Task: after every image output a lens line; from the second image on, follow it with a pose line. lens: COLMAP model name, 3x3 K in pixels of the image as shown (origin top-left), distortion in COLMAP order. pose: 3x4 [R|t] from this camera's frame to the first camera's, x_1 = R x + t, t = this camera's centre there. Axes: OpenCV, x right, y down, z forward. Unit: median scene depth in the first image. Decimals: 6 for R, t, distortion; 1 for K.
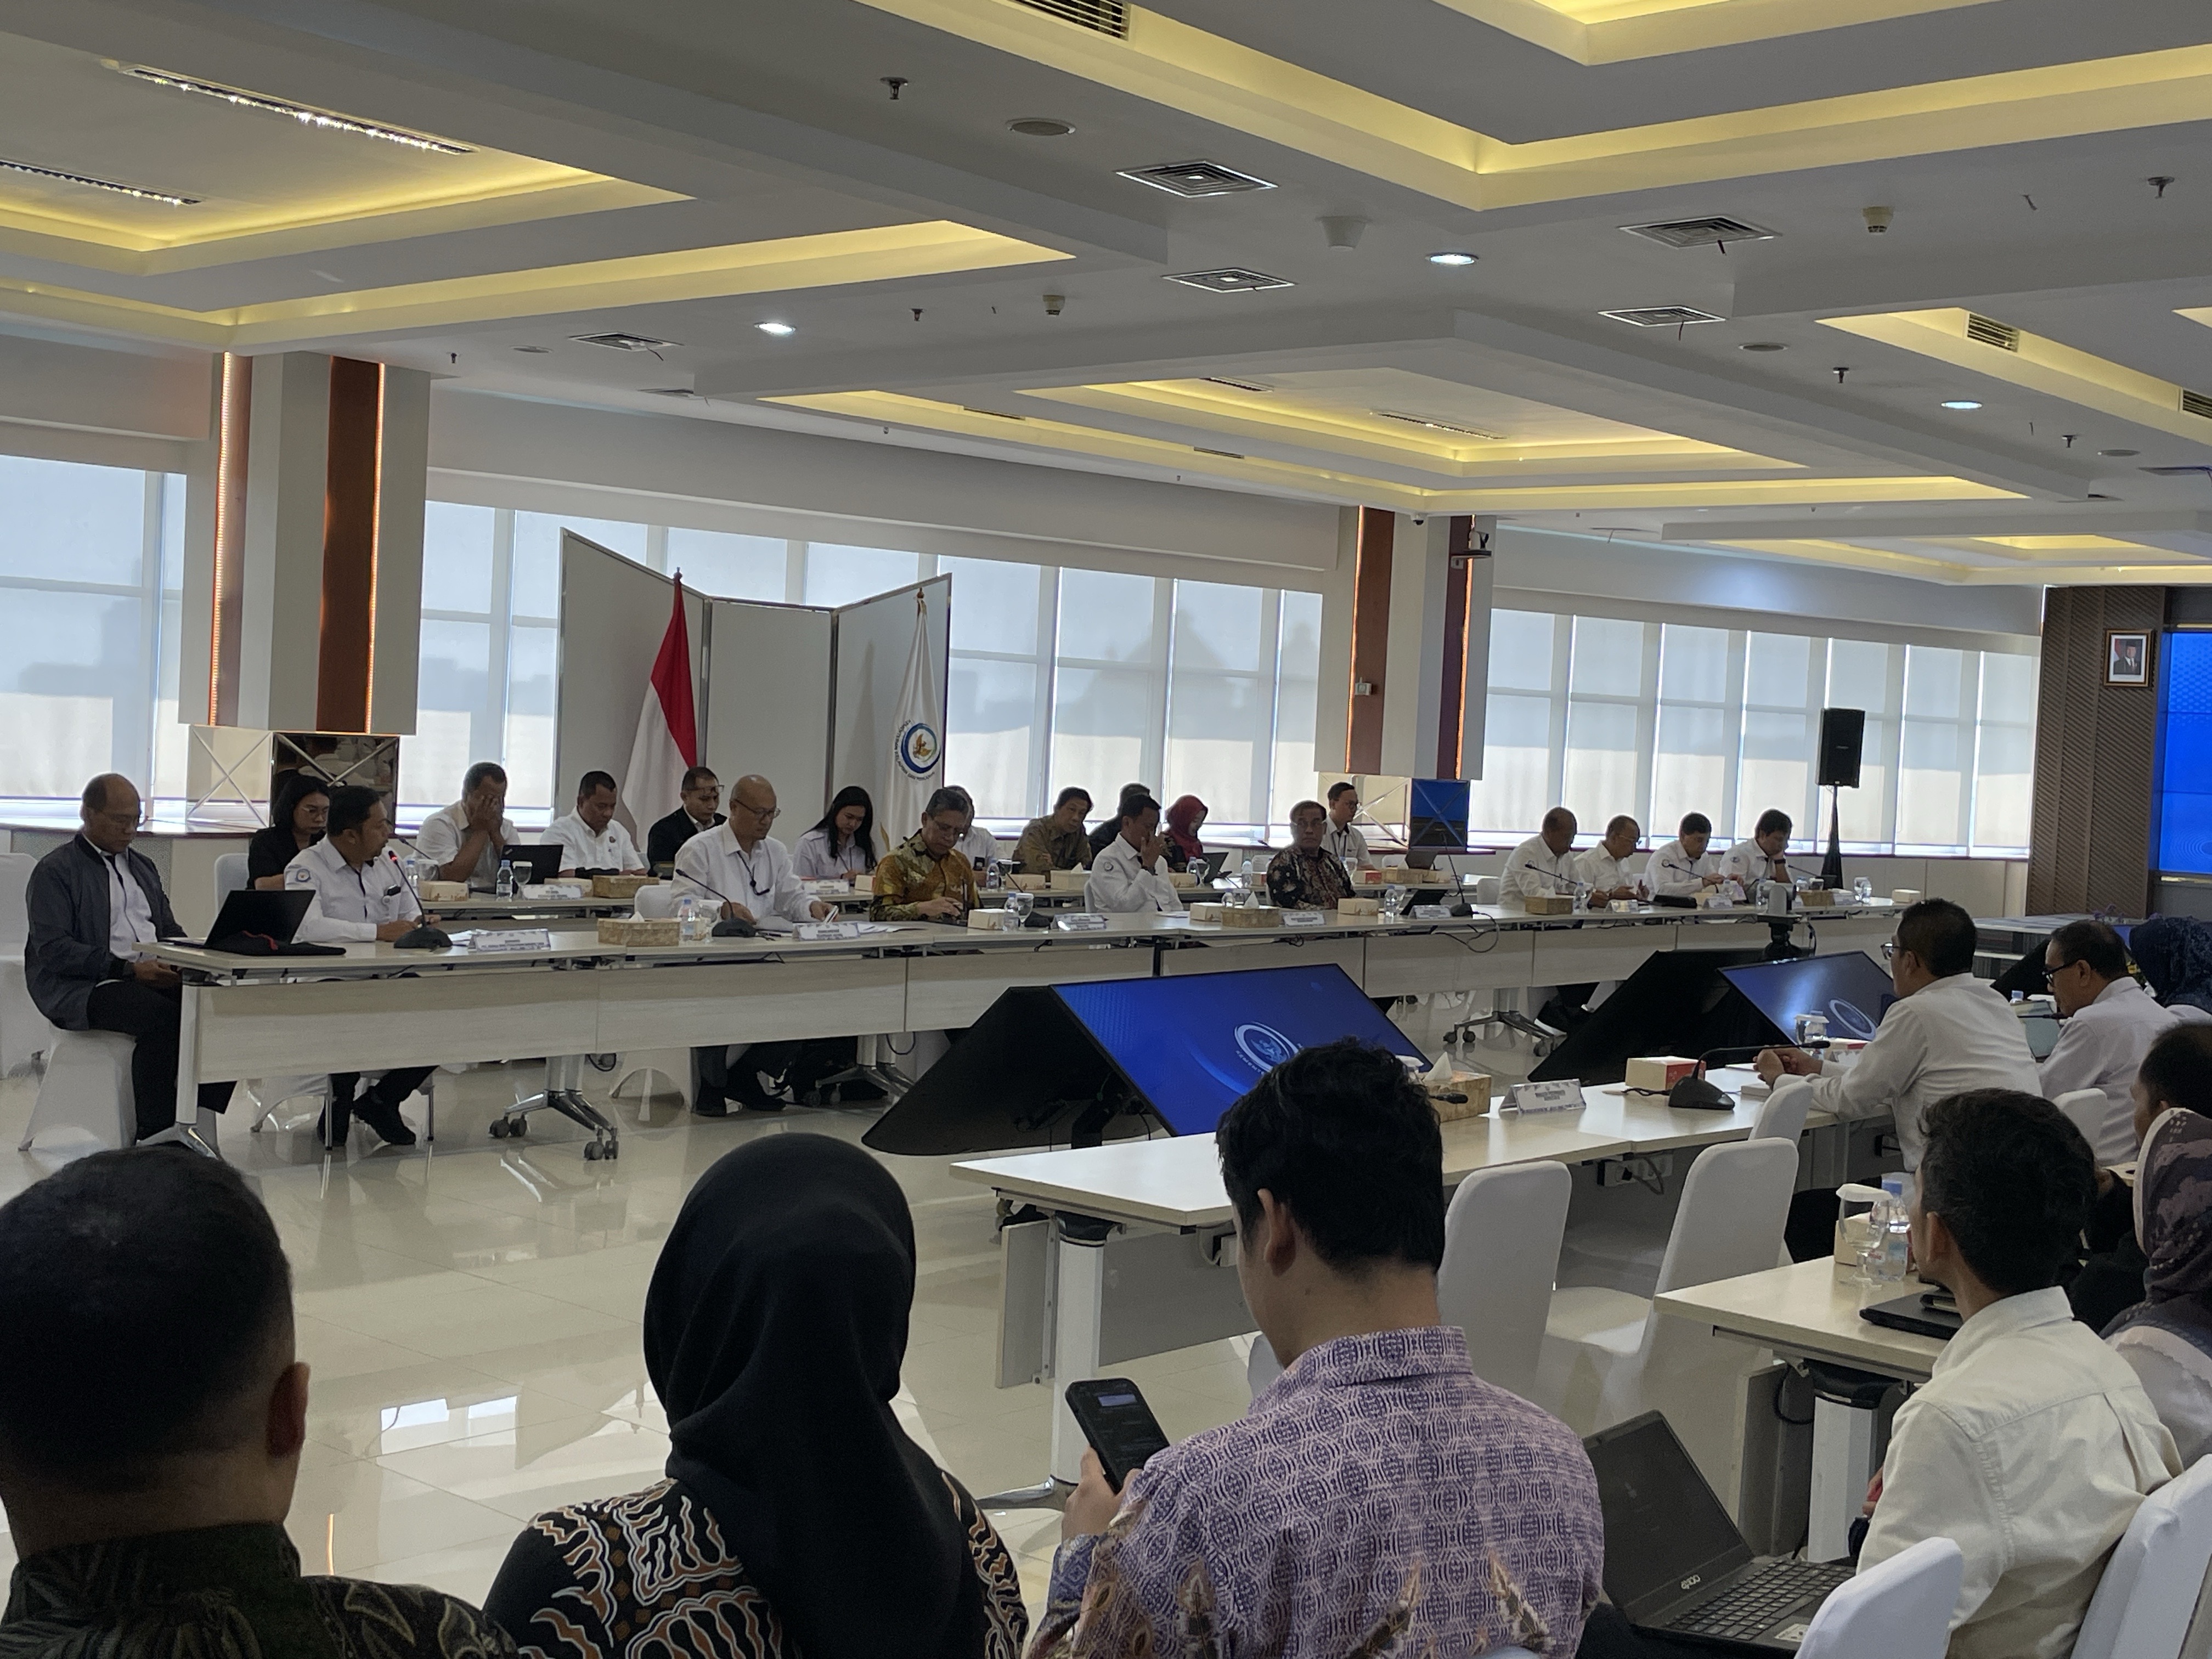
lens RADIAL K [[2604.6, 0, 1123.5], [0, 2604.6, 792.3], [0, 0, 1]] dist [0.081106, 0.000000]
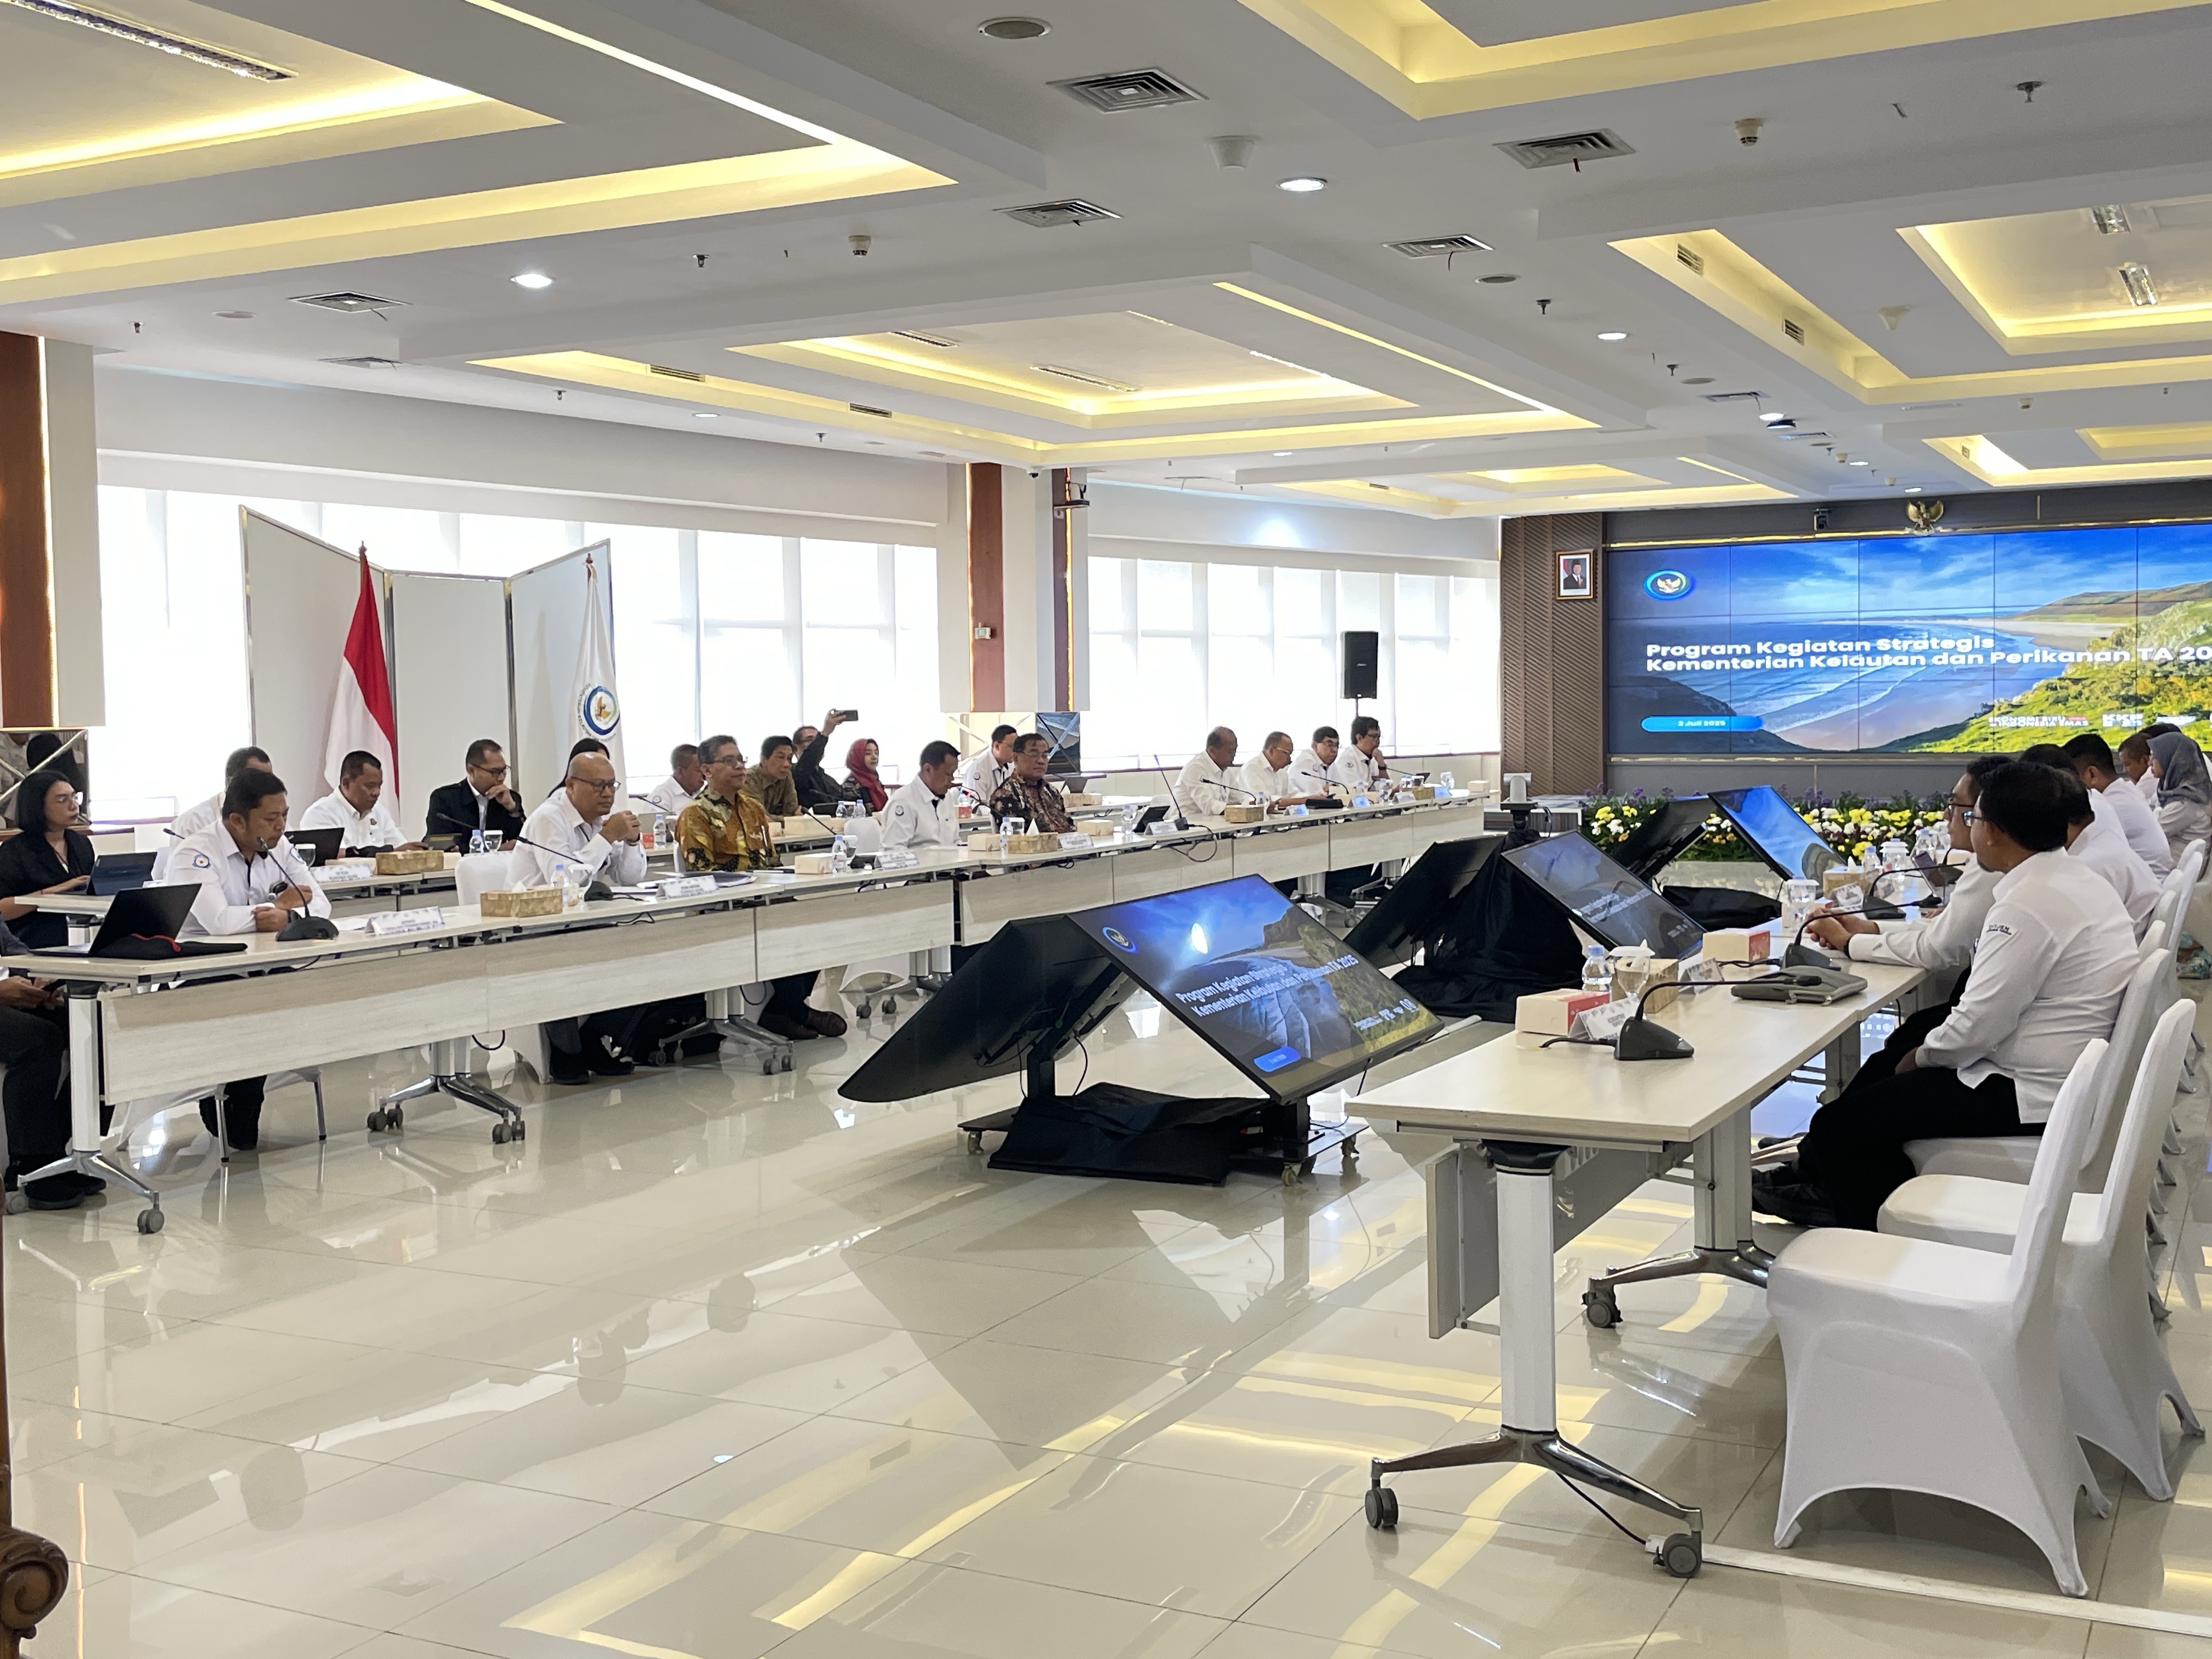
lens RADIAL K [[2296.9, 0, 1104.6], [0, 2296.9, 803.9], [0, 0, 1]] dist [0.058794, 0.000000]
pose [[0.968505, -0.073576, 0.237875, -0.172692], [0.067251, 0.997136, 0.034607, 0.002459], [-0.239740, -0.017519, 0.970679, 0.124802]]
